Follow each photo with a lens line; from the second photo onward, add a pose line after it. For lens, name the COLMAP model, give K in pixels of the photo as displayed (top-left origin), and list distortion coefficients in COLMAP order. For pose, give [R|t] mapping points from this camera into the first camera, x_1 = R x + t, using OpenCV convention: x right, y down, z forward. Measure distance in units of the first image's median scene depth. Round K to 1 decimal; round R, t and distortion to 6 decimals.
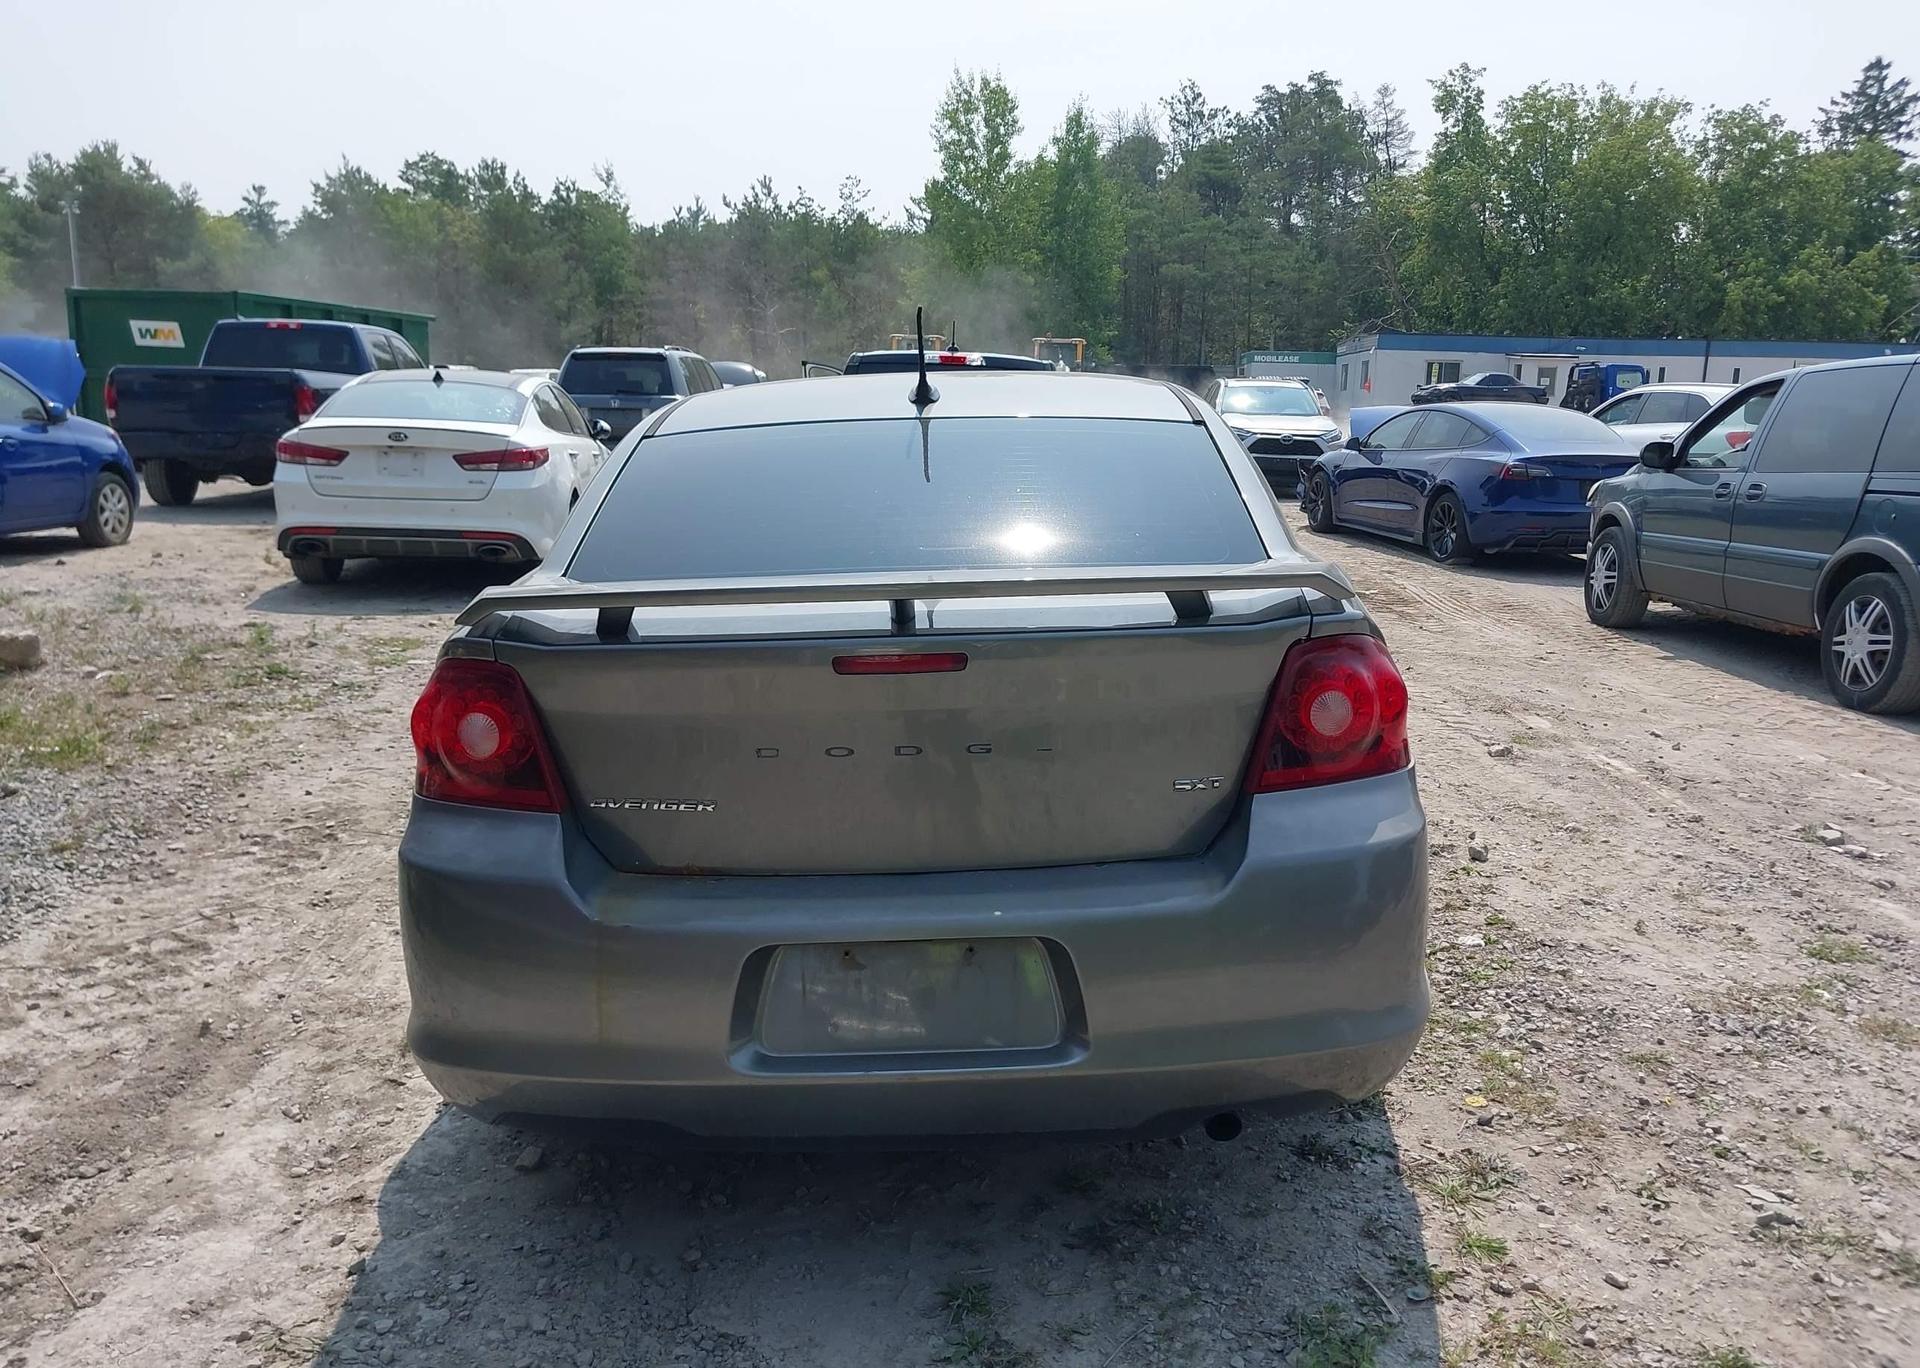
lens RADIAL K [[1559.4, 0, 980.0], [0, 1559.4, 660.5], [0, 0, 1]] dist [0.003682, -0.007793]
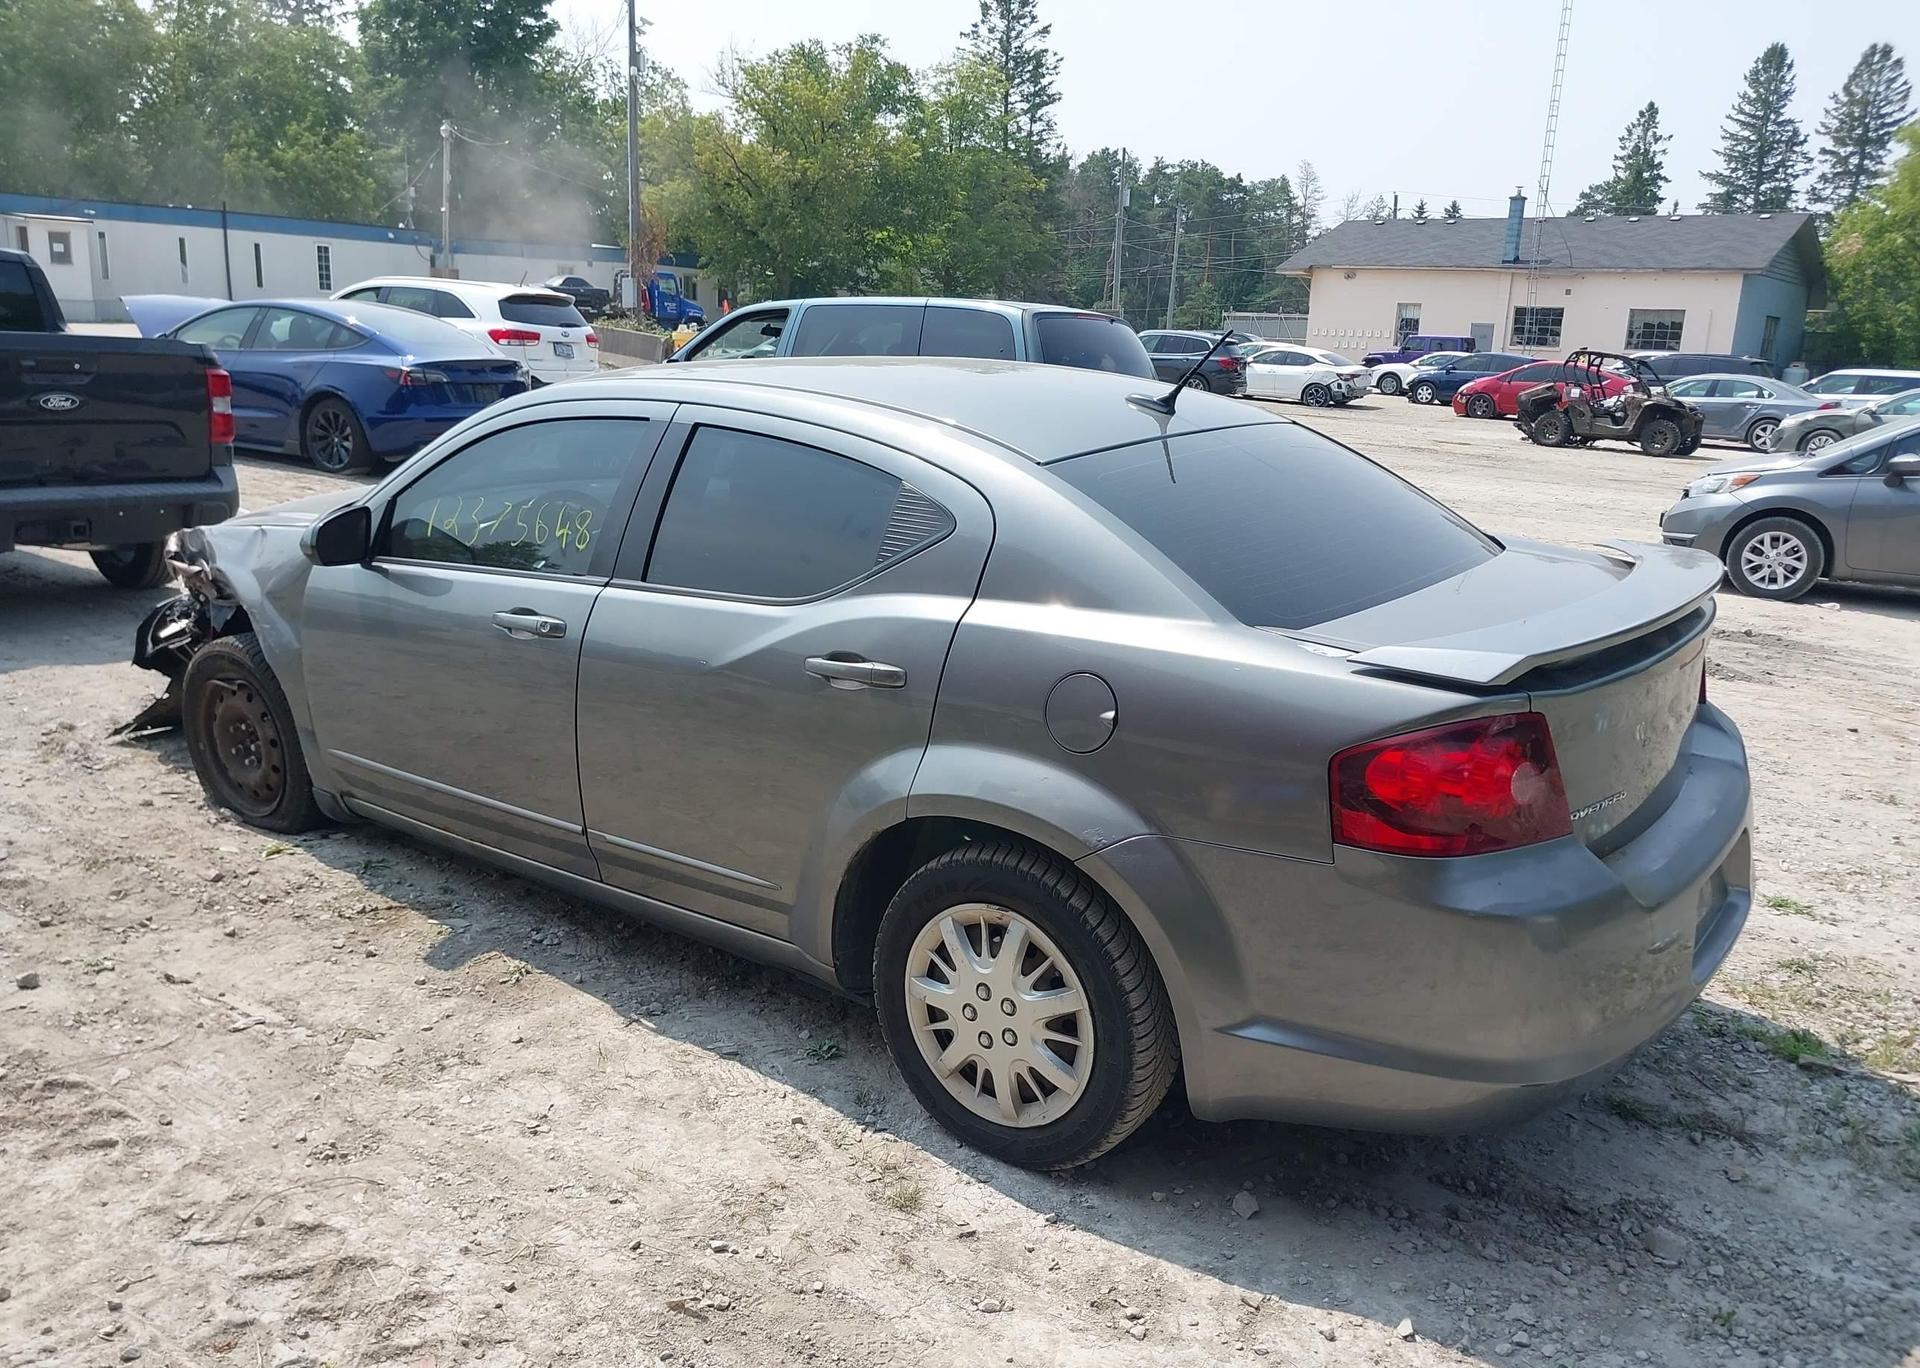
lens RADIAL K [[1559.4, 0, 980.0], [0, 1559.4, 660.5], [0, 0, 1]] dist [0.003682, -0.007793]
pose [[0.570761, -0.162433, 0.804890, -0.263657], [0.092387, 0.986718, 0.133614, -0.041107], [-0.815902, -0.001900, 0.578187, 0.129211]]
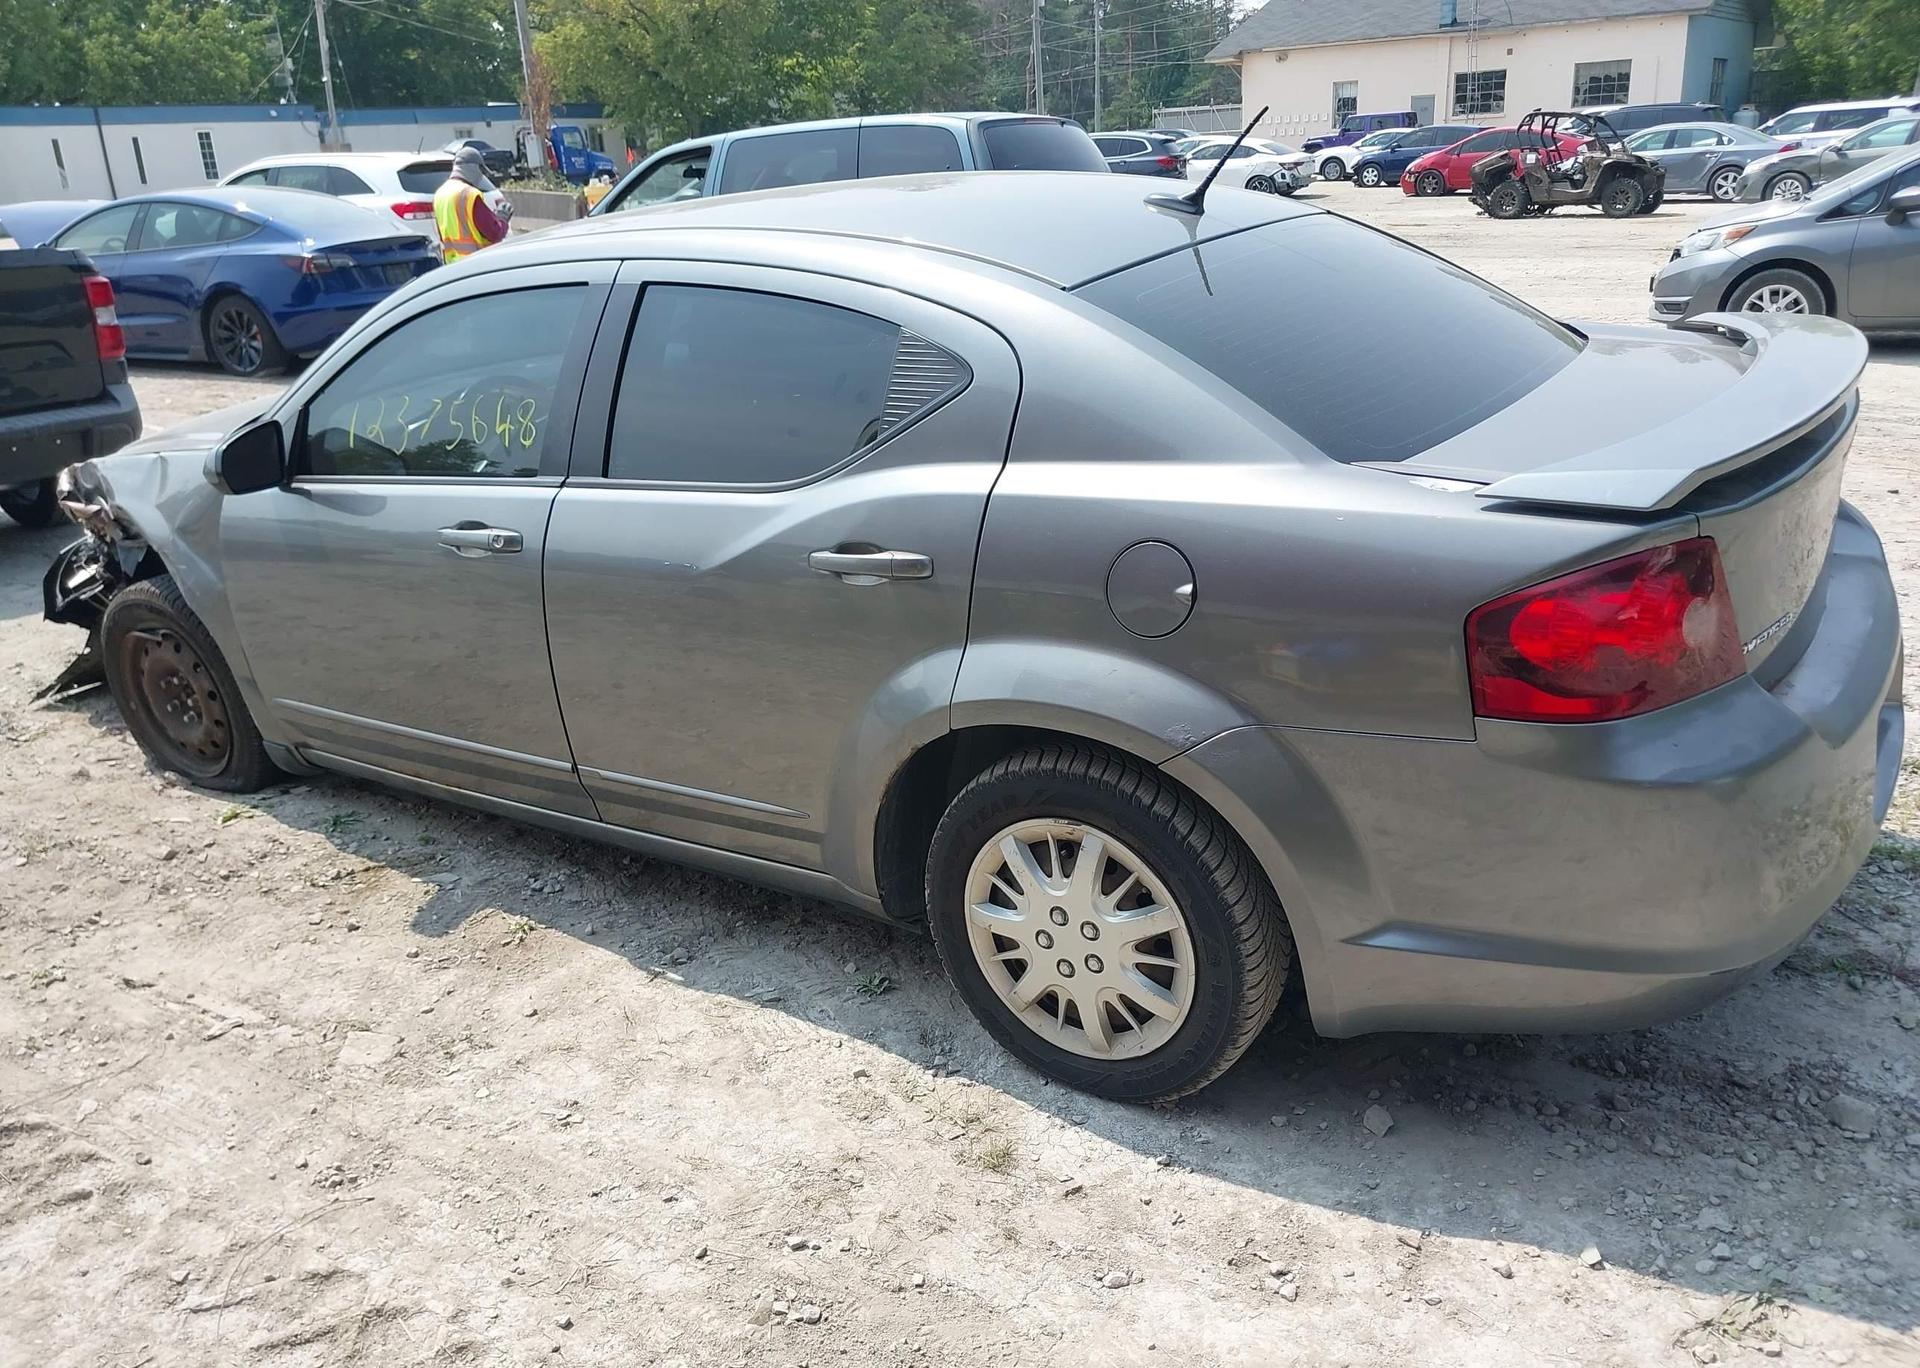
lens RADIAL K [[1553.4, 0, 978.3], [0, 1553.4, 679.9], [0, 0, 1]] dist [0.009089, -0.024668]
pose [[0.528508, -0.314453, 0.788542, -0.238747], [0.188858, 0.949142, 0.251917, -0.043336], [-0.827654, 0.015783, 0.561016, 0.158839]]
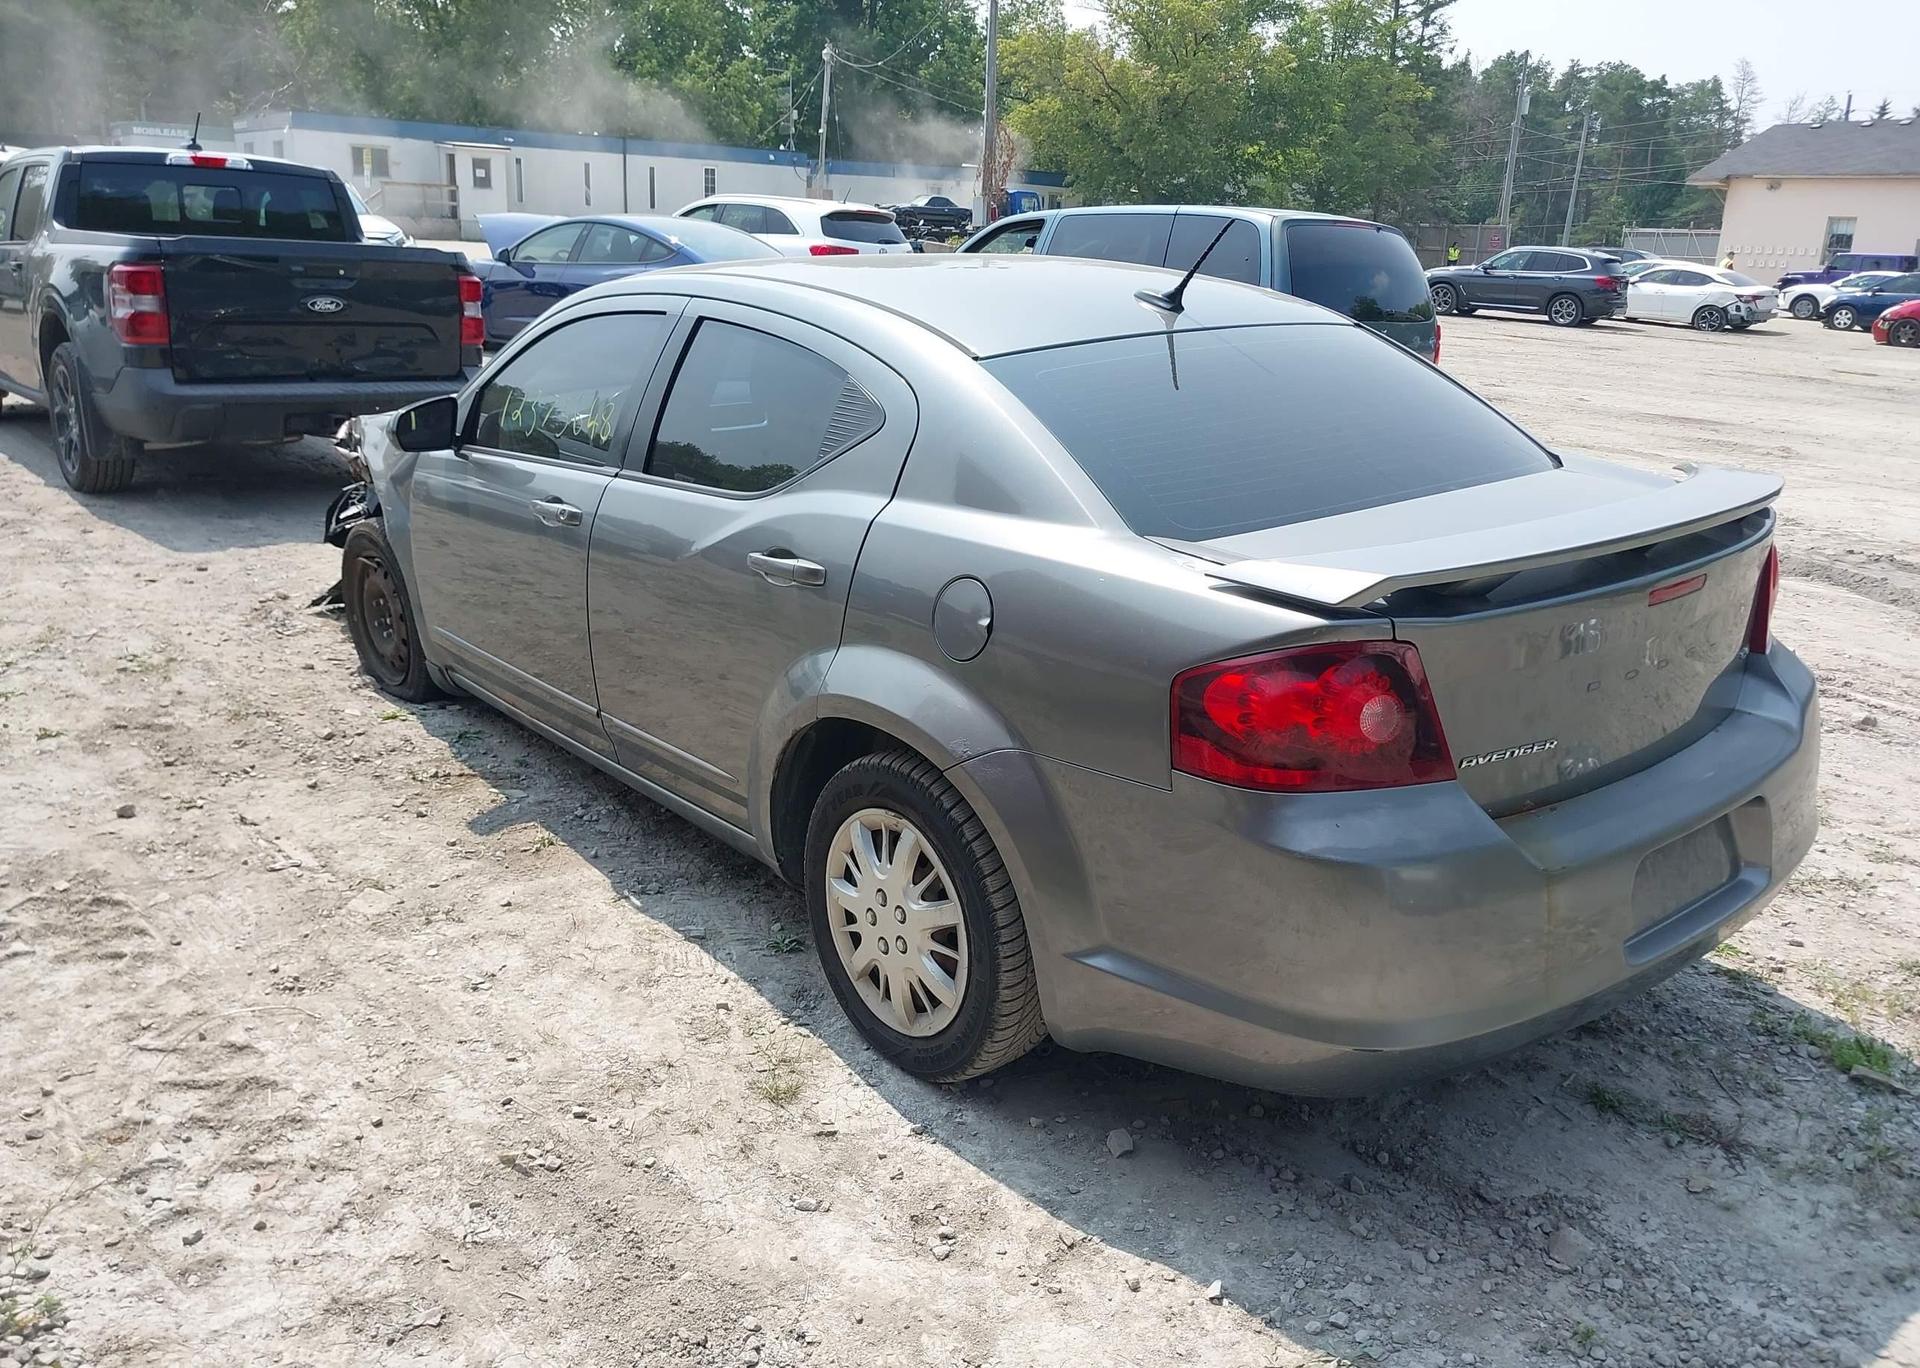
lens RADIAL K [[1559.4, 0, 980.0], [0, 1559.4, 660.5], [0, 0, 1]] dist [0.003682, -0.007793]
pose [[0.753183, -0.160606, 0.637903, -0.212688], [0.073462, 0.984207, 0.161057, -0.031174], [-0.653696, -0.074444, 0.753087, 0.082080]]
